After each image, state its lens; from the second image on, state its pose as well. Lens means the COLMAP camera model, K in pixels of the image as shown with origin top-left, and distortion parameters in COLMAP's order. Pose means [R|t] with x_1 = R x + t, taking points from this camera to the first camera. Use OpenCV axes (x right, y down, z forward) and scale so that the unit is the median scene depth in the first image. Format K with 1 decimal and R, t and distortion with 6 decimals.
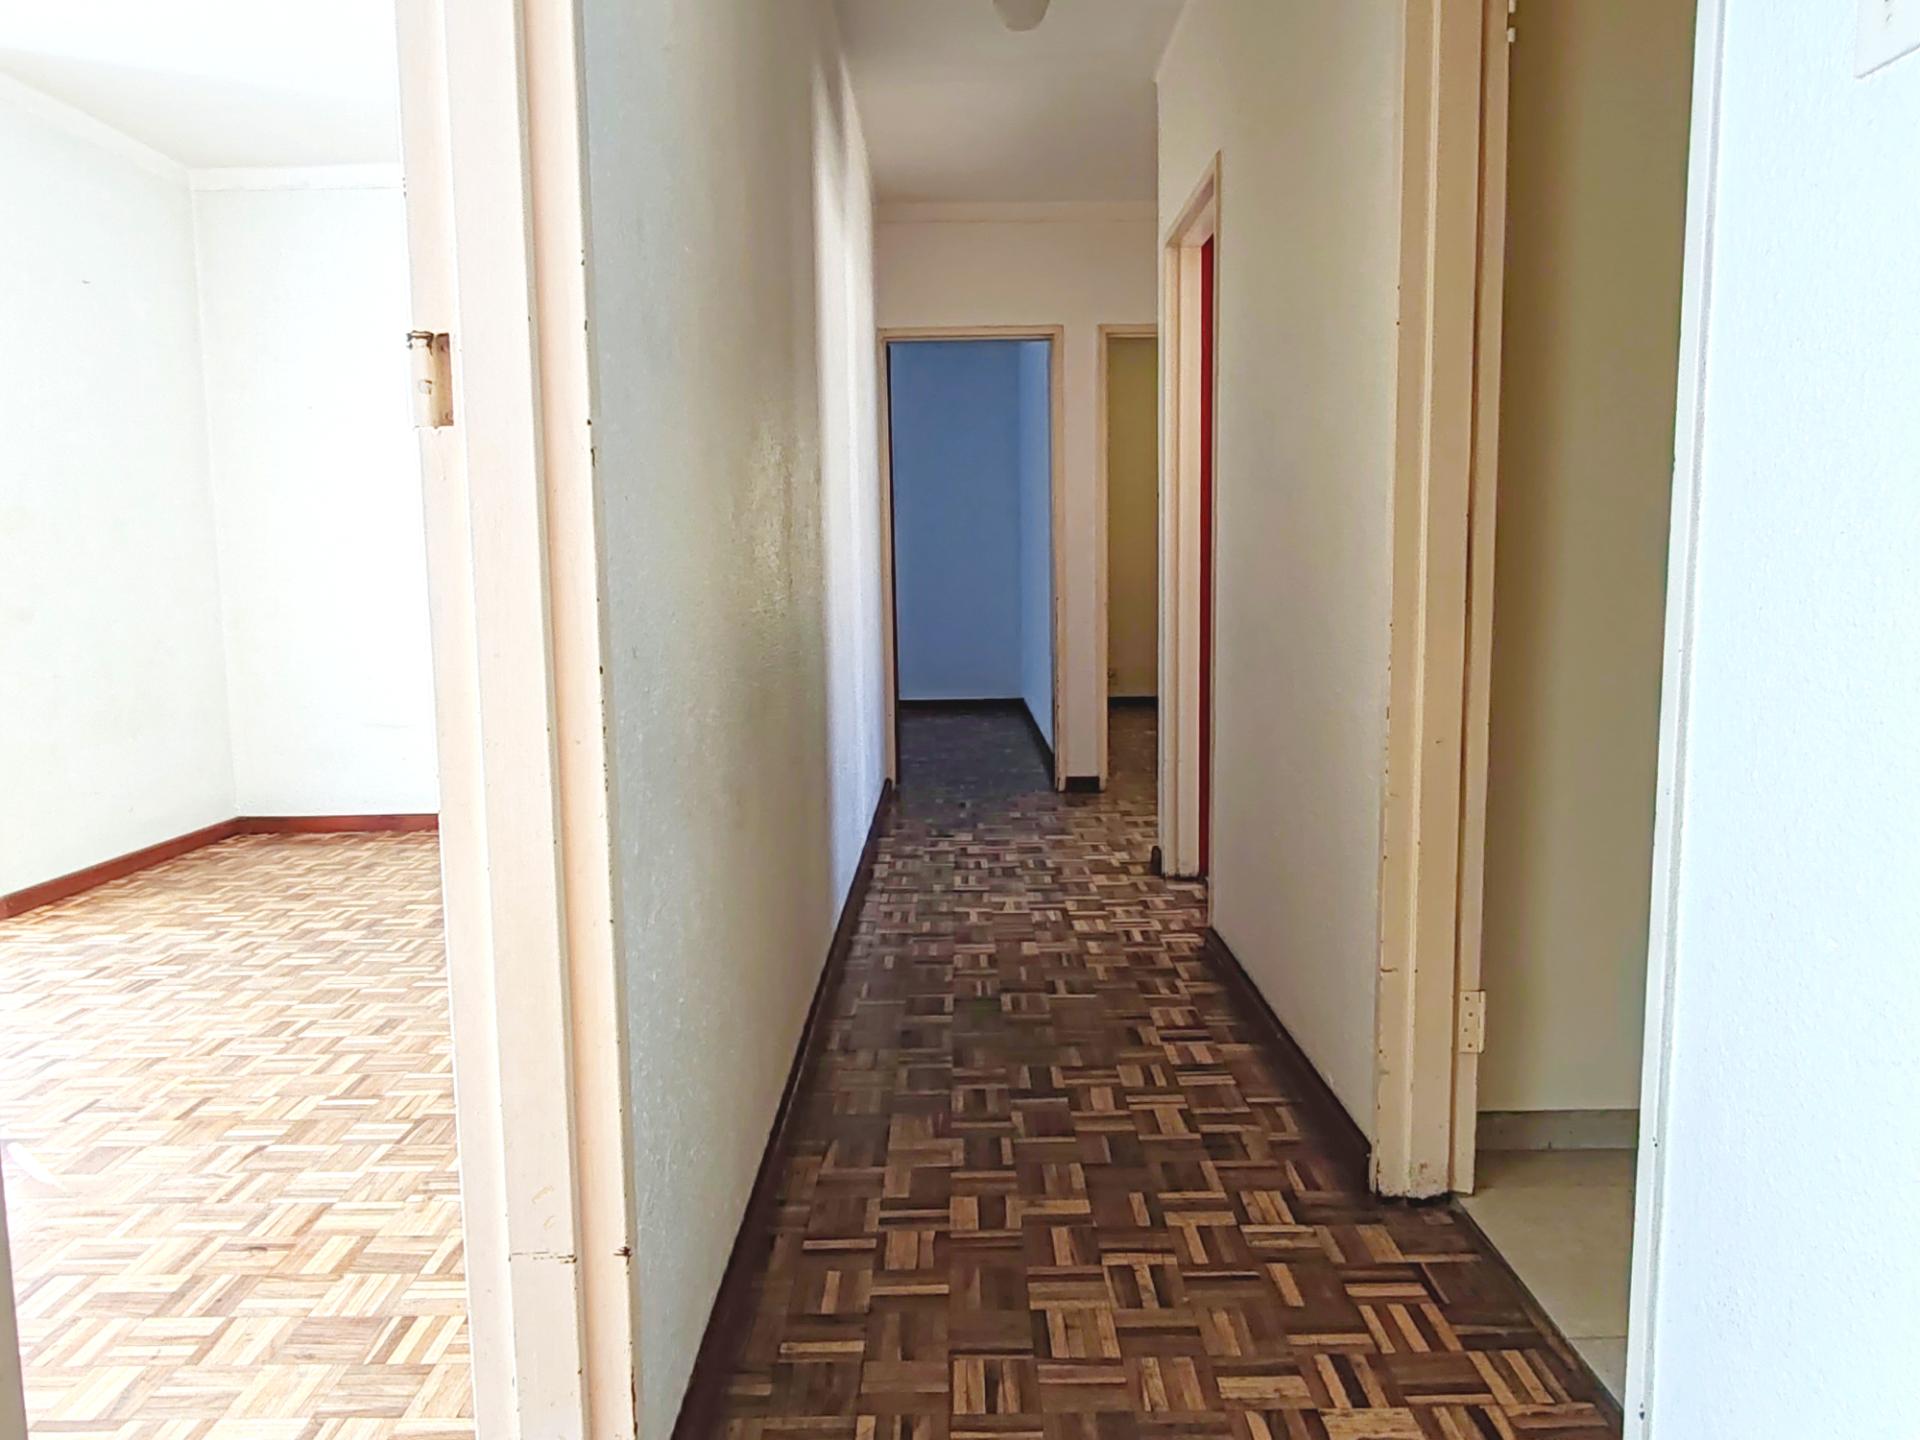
lens RADIAL K [[1335.8, 0, 959.8], [0, 1335.8, 721.1], [0, 0, 1]] dist [0.001773, -0.000627]
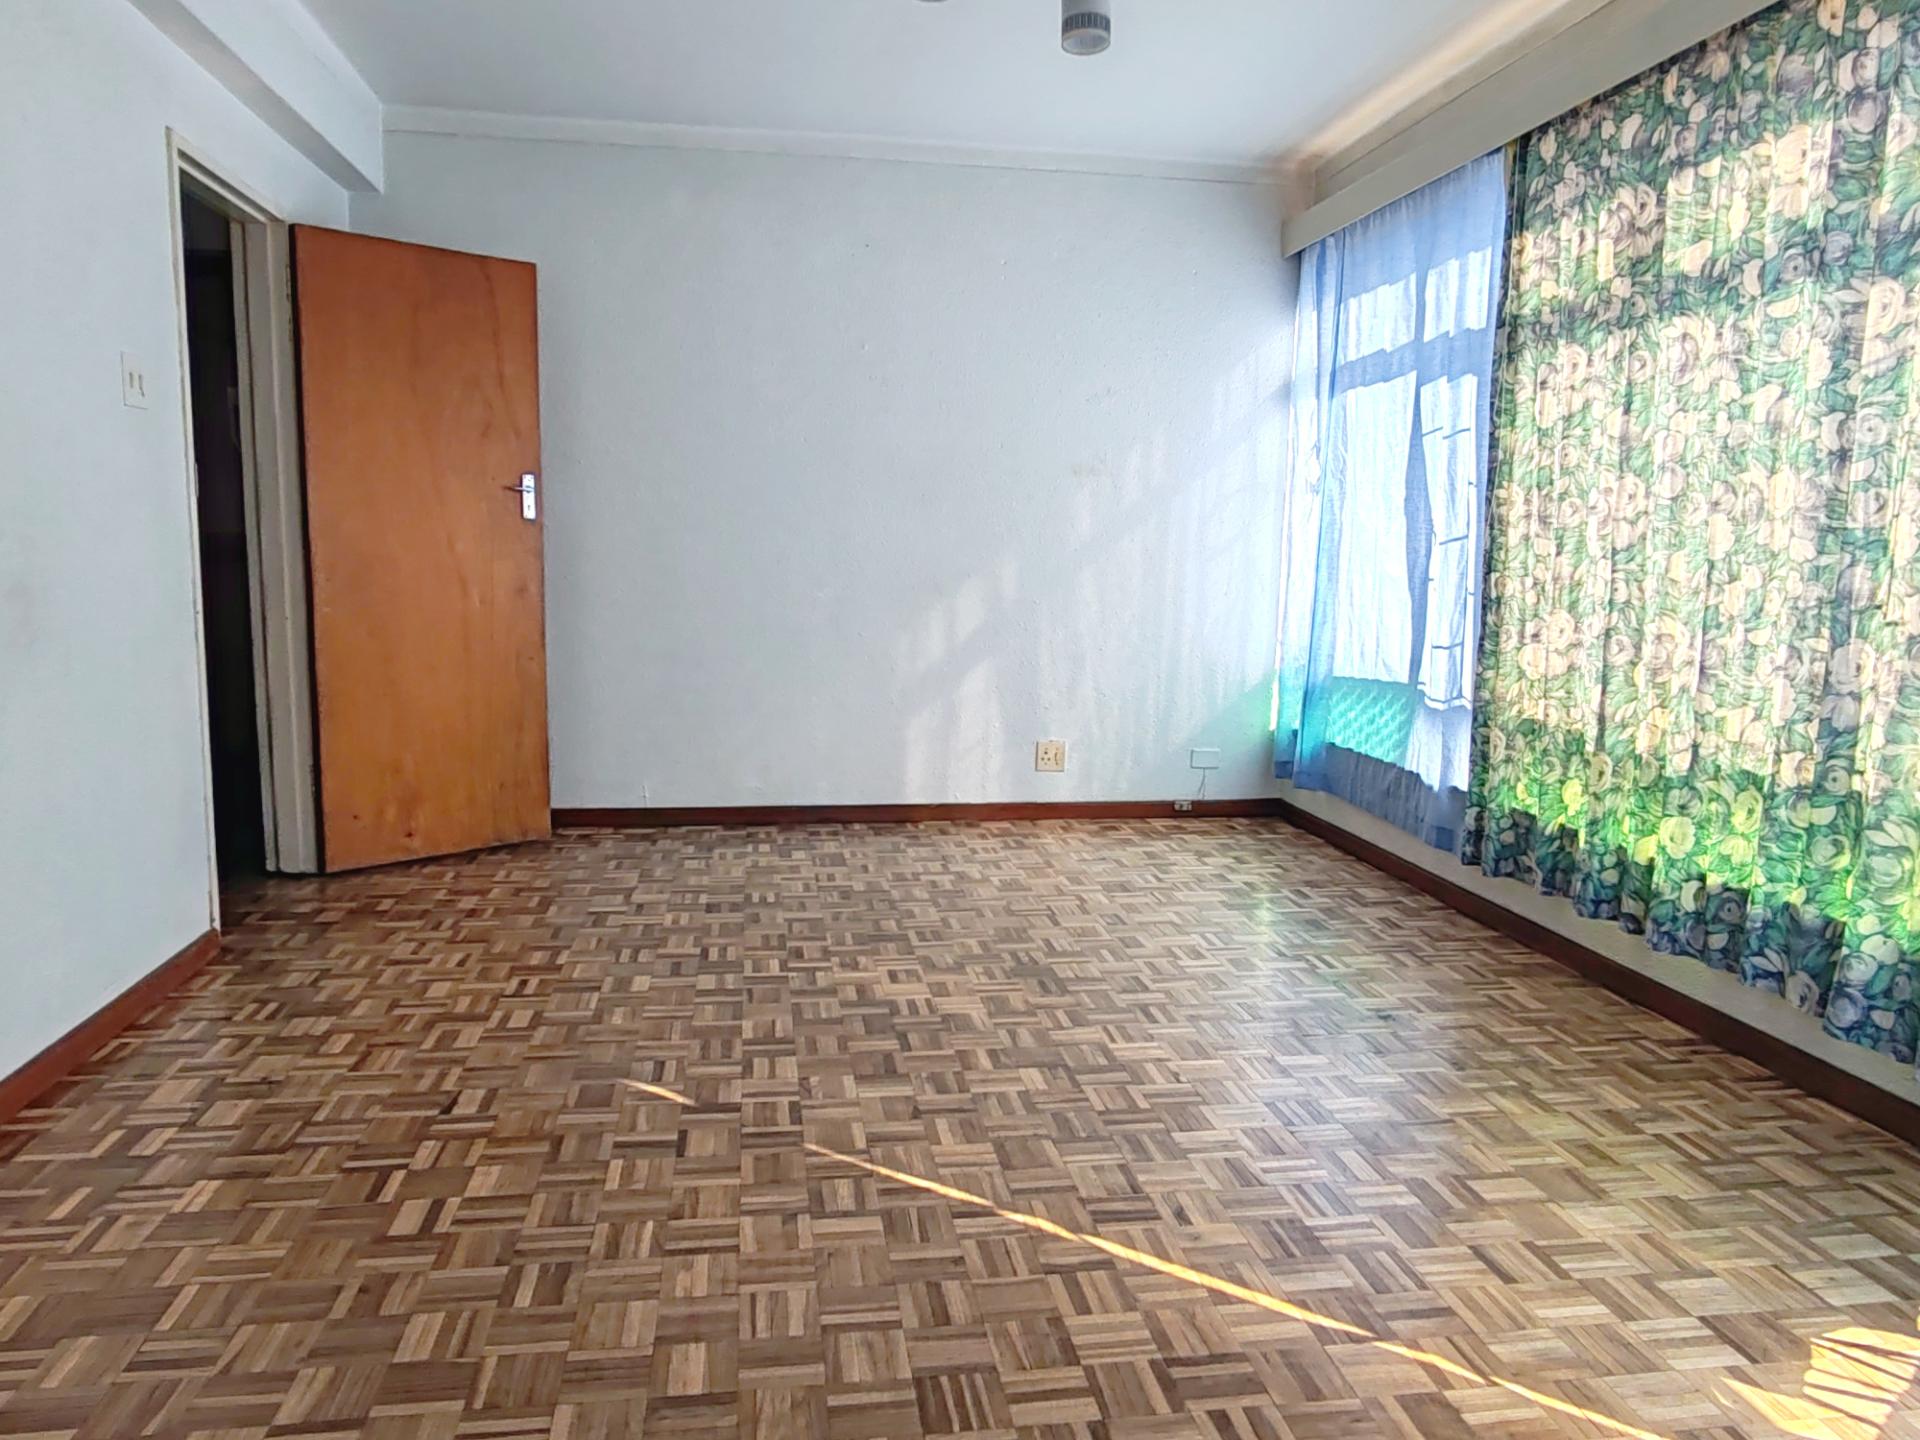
lens RADIAL K [[1335.8, 0, 961.3], [0, 1335.8, 721.3], [0, 0, 1]] dist [0.001773, -0.000627]
pose [[-0.988722, 0.024423, -0.147756, -0.595717], [-0.014321, 0.966674, 0.255610, -0.190056], [0.149075, 0.254843, -0.955422, 1.522251]]
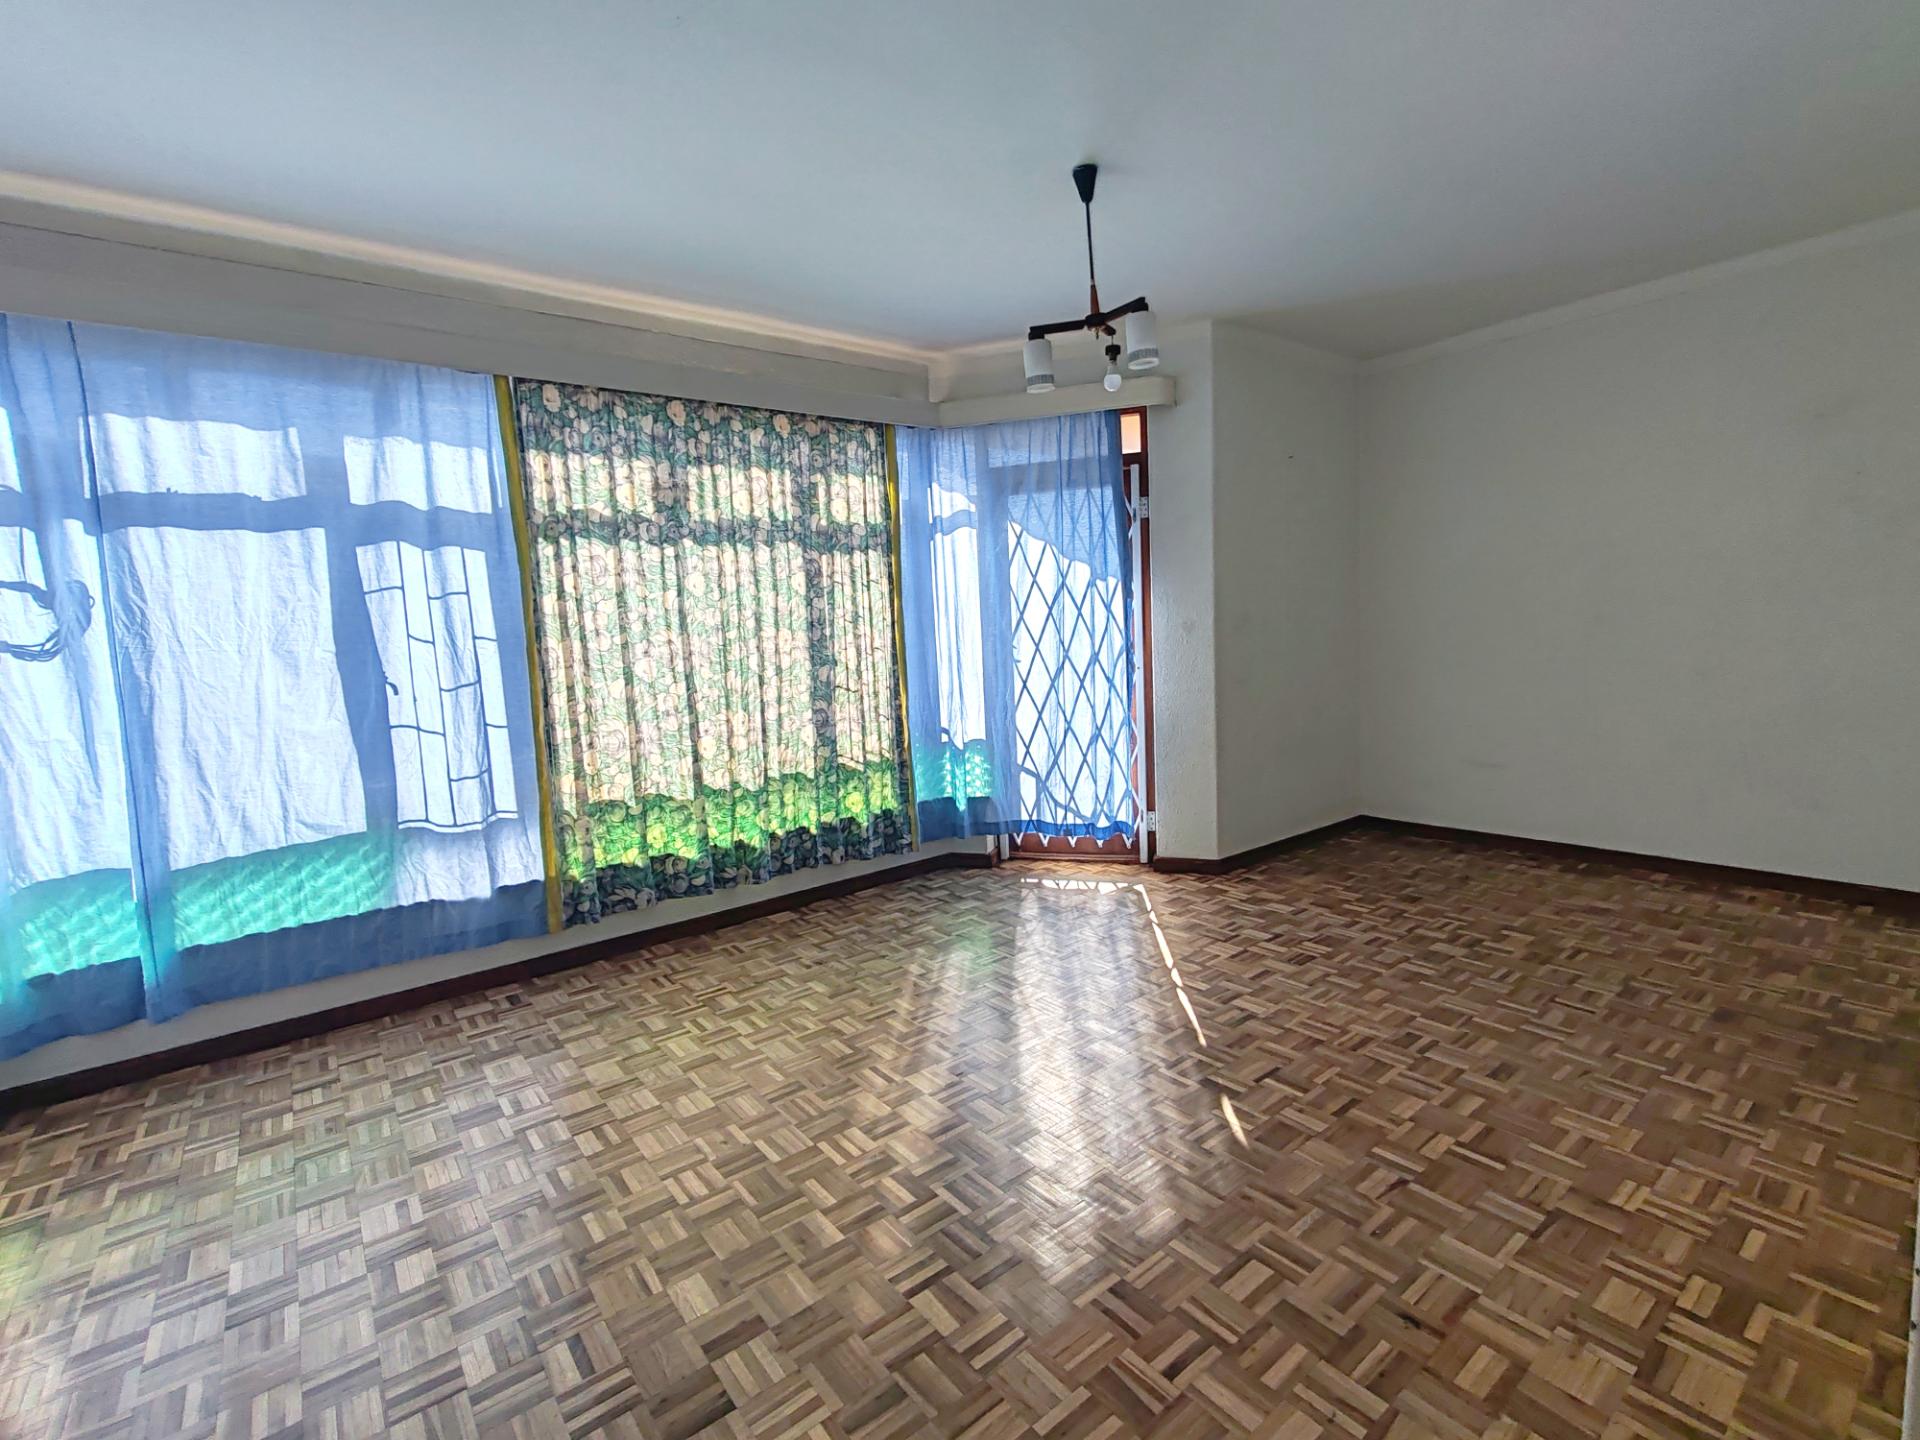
lens RADIAL K [[875.4, 0, 959.8], [0, 875.4, 712.1], [0, 0, 1]] dist [-0.009661, 0.001720]
pose [[0.616806, 0.064407, -0.784476, -0.144487], [-0.060567, 0.997575, 0.034281, -0.074798], [0.784782, 0.026368, 0.619211, 0.157448]]
